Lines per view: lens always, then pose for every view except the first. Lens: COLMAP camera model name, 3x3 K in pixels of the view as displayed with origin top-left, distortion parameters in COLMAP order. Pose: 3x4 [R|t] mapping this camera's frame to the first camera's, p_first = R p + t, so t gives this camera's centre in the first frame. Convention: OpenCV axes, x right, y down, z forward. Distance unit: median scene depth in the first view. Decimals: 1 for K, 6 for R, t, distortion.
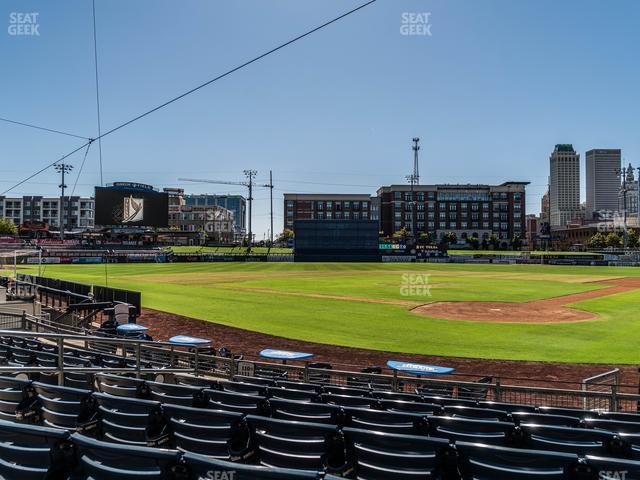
lens RADIAL K [[507.9, 0, 319.5], [0, 507.9, 267.9], [0, 0, 1]] dist [-0.032497, 0.031350]
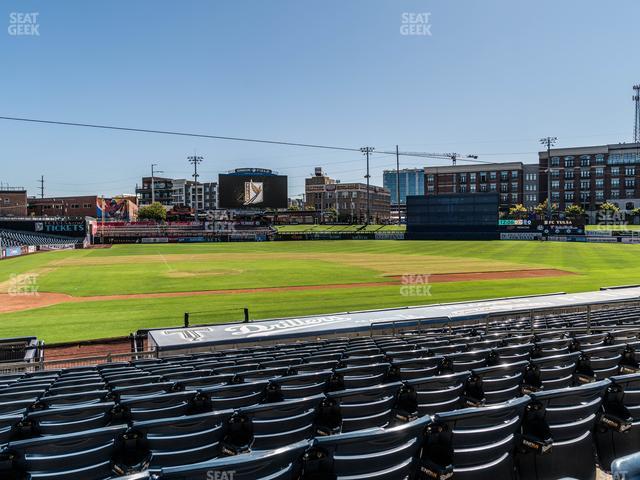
lens RADIAL K [[517.5, 0, 319.1], [0, 517.5, 264.5], [0, 0, 1]] dist [-0.032028, 0.029933]
pose [[0.891490, 0.021191, -0.452545, 0.246961], [-0.001757, 0.999060, 0.043322, -0.007317], [0.453038, -0.037826, 0.890689, 0.052004]]
